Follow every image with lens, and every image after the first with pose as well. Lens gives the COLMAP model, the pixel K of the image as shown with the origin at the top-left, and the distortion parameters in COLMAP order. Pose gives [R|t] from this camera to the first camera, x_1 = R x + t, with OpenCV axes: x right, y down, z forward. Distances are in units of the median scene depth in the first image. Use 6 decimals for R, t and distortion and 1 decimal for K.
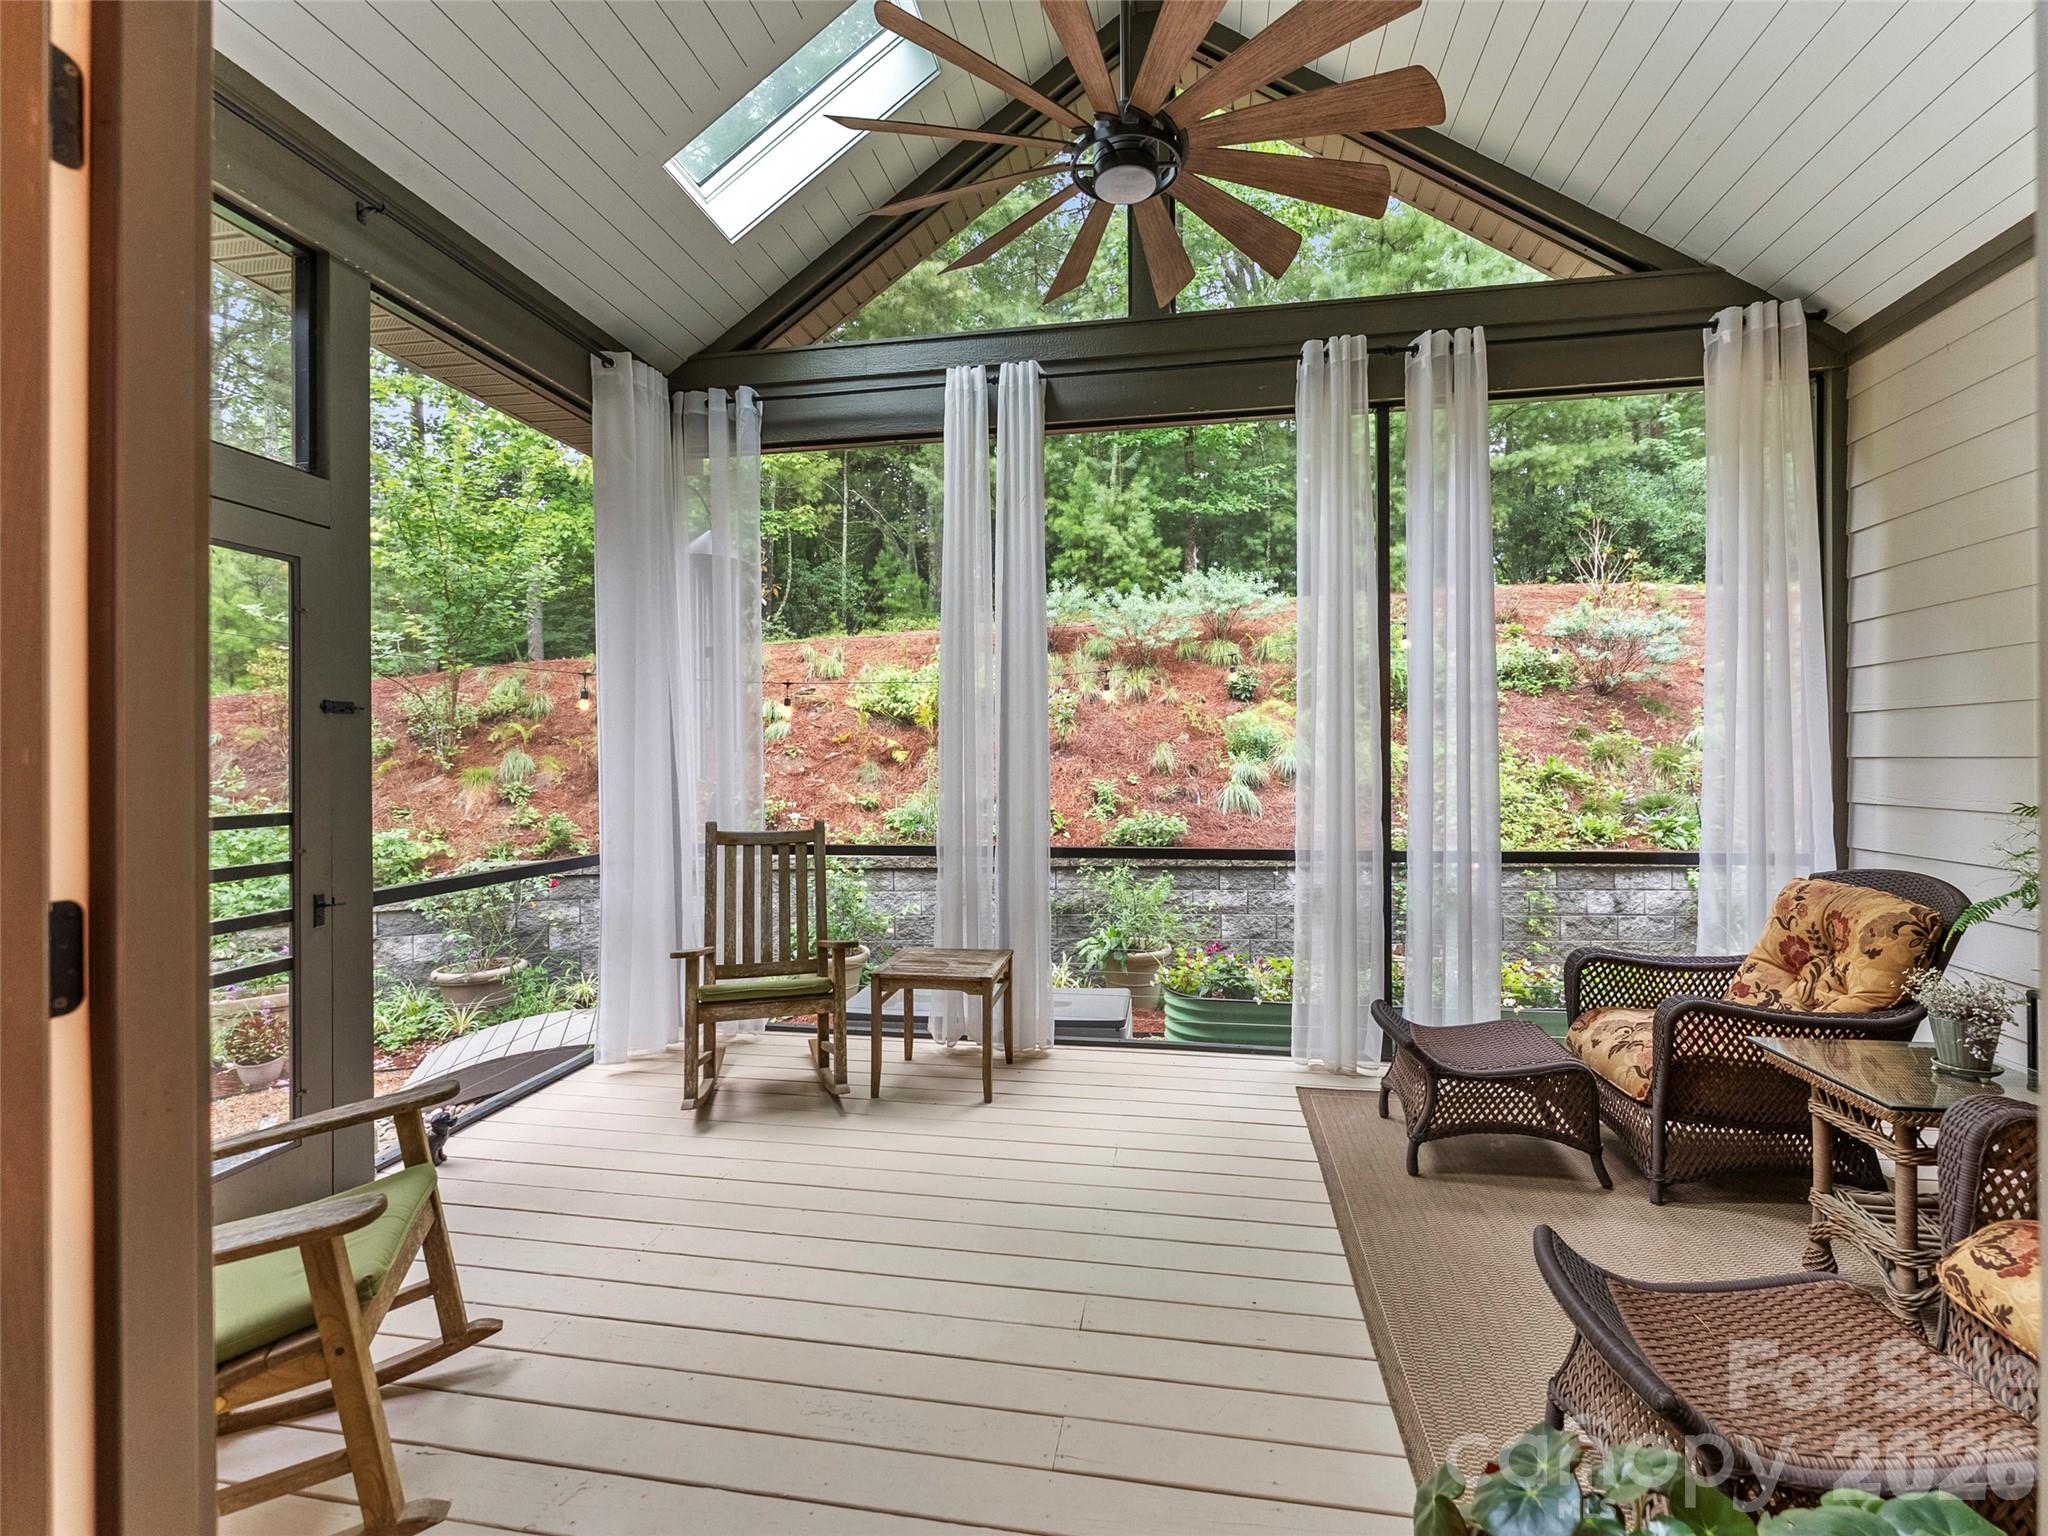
lens RADIAL K [[932.3, 0, 1037.0], [0, 932.3, 757.3], [0, 0, 1]] dist [-0.000530, -0.000722]
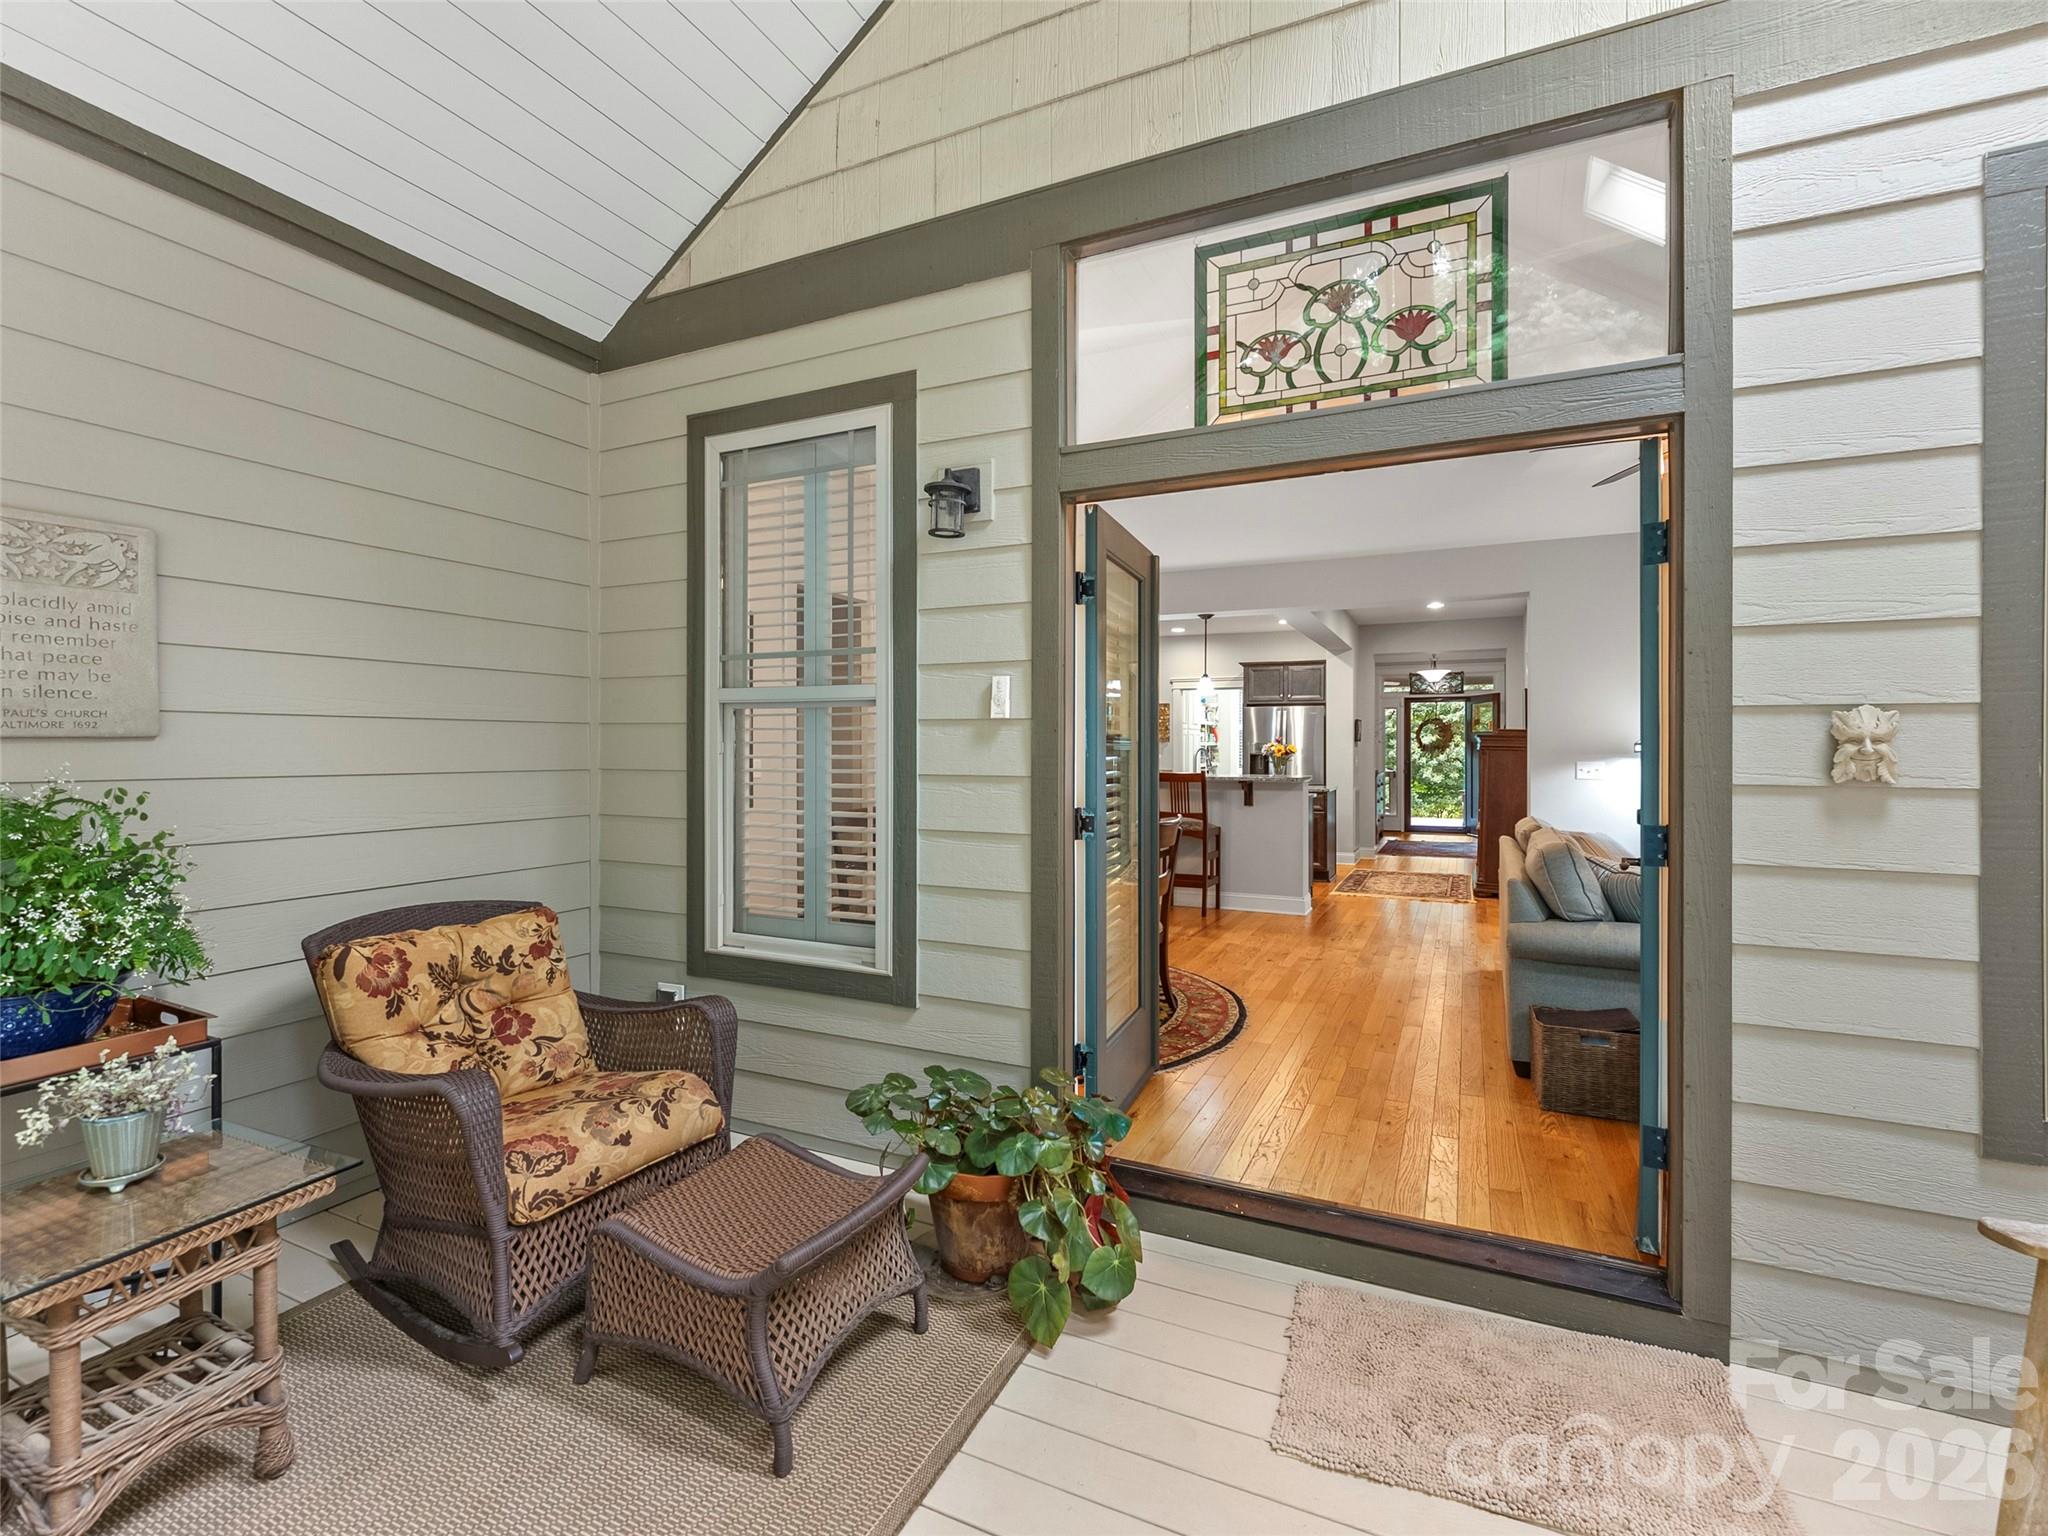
lens RADIAL K [[932.3, 0, 1029.5], [0, 932.3, 748.7], [0, 0, 1]] dist [-0.000530, -0.000722]
pose [[-0.964077, 0.004852, 0.265578, 0.012293], [0.004379, 0.999988, -0.002375, -0.019407], [-0.265587, -0.001127, -0.964086, 0.991350]]
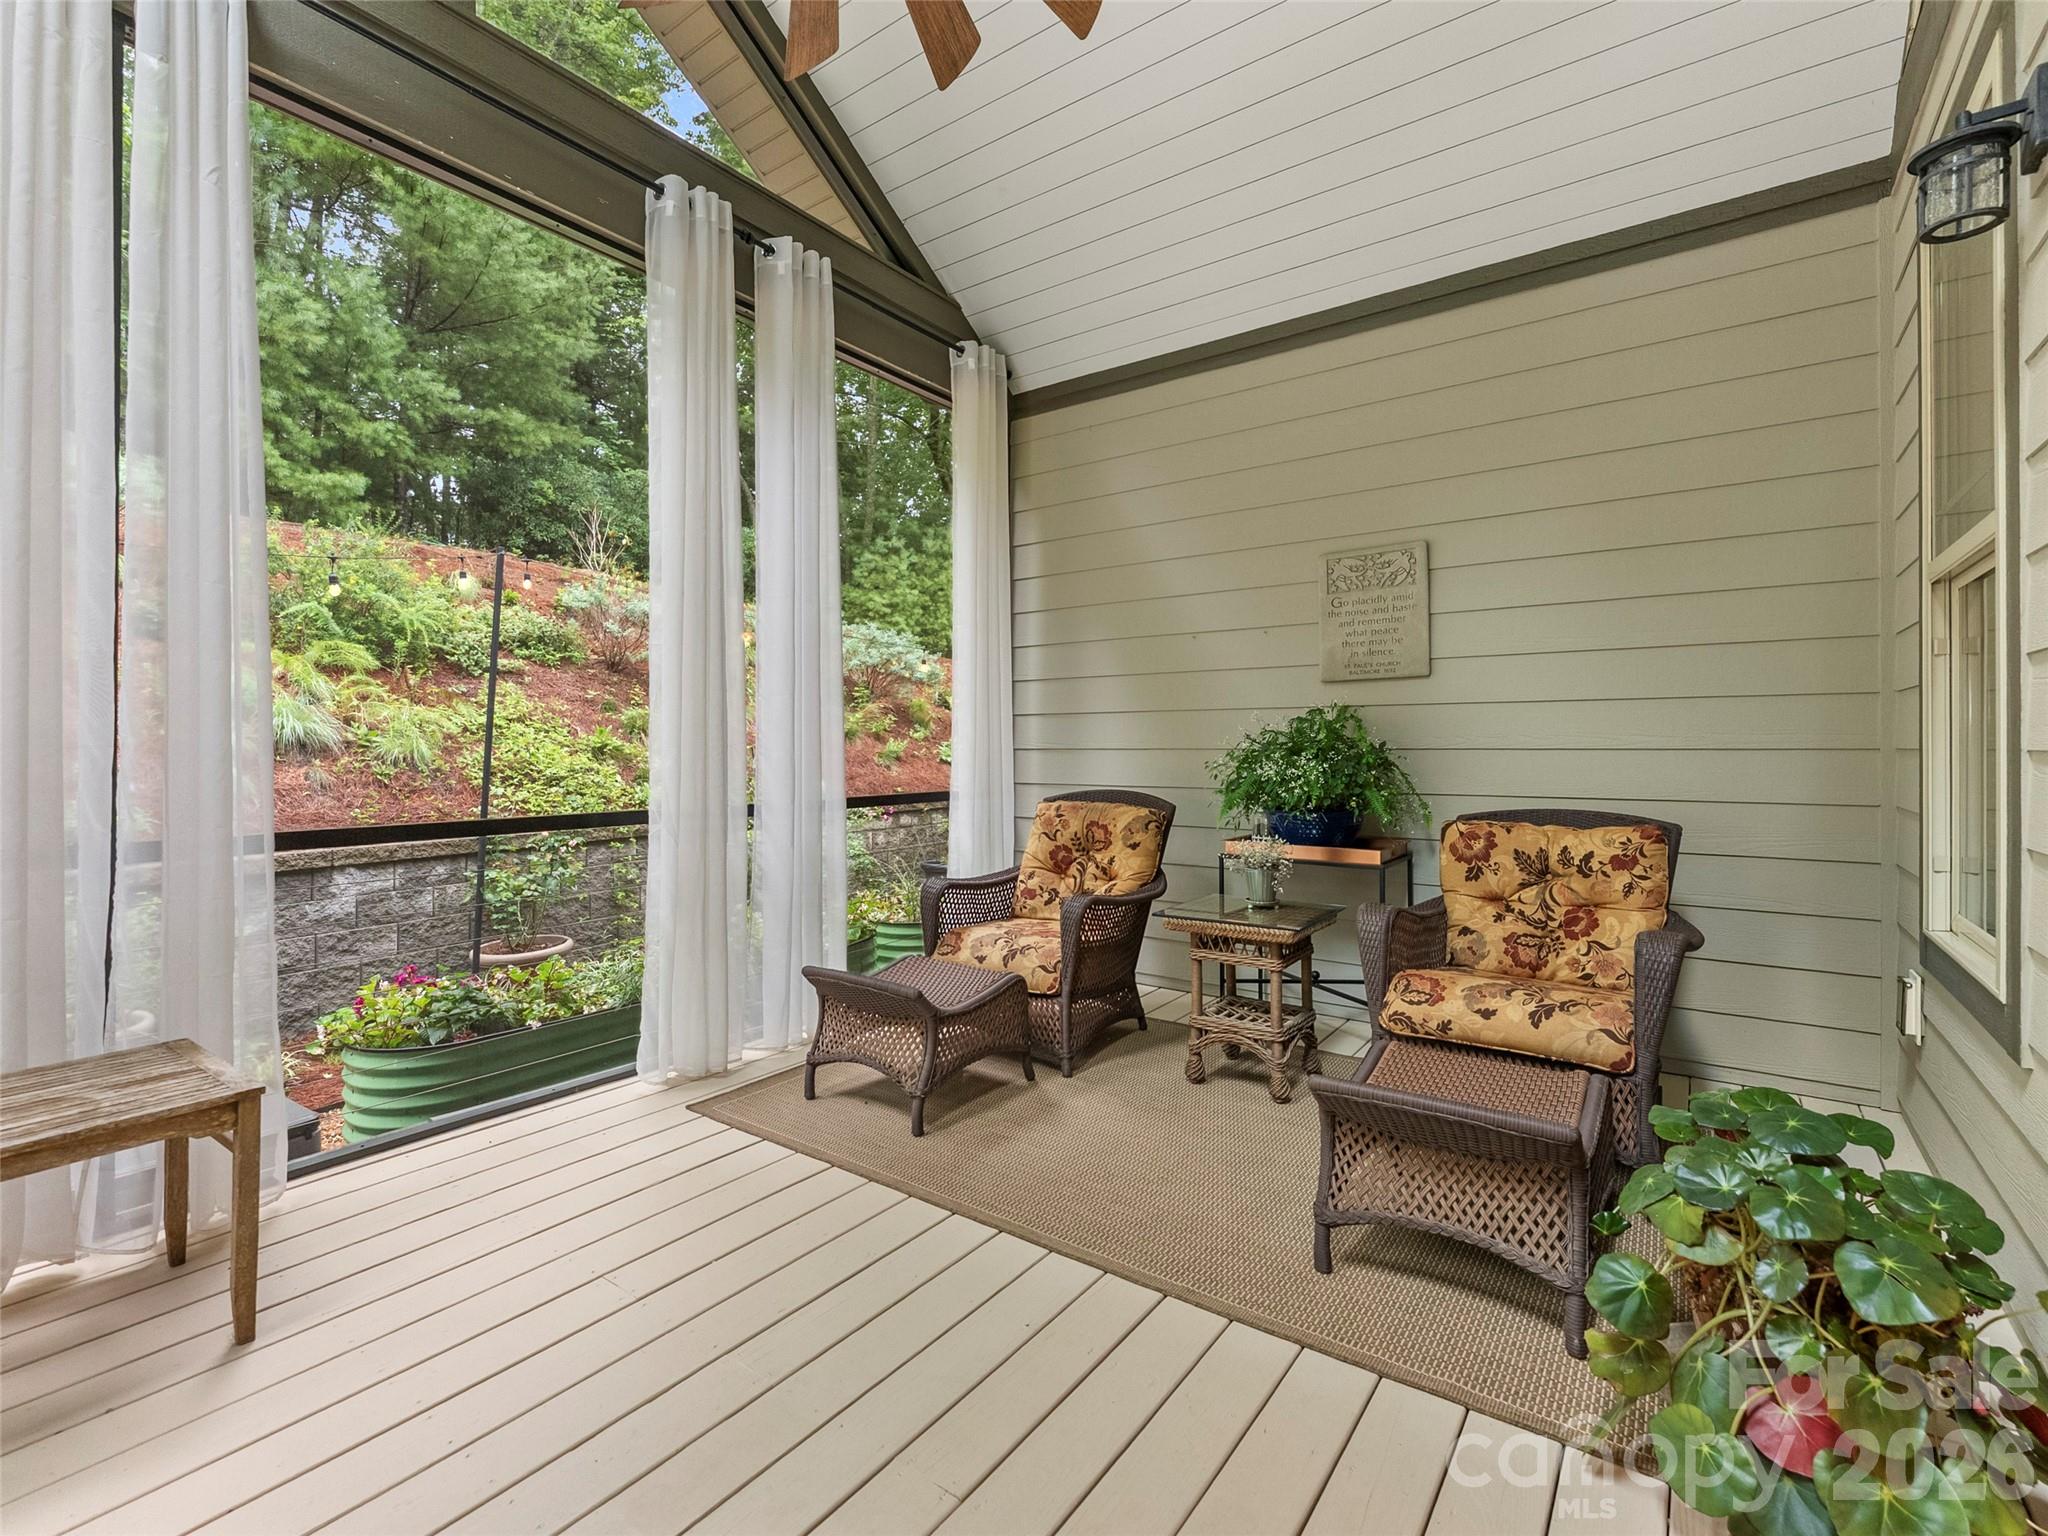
lens RADIAL K [[932.3, 0, 1026.6], [0, 932.3, 743.0], [0, 0, 1]] dist [-0.000530, -0.000722]
pose [[0.438011, 0.010899, 0.898904, -0.333430], [-0.003878, 0.999940, -0.010234, 0.057773], [-0.898961, 0.000997, 0.438027, 0.428543]]
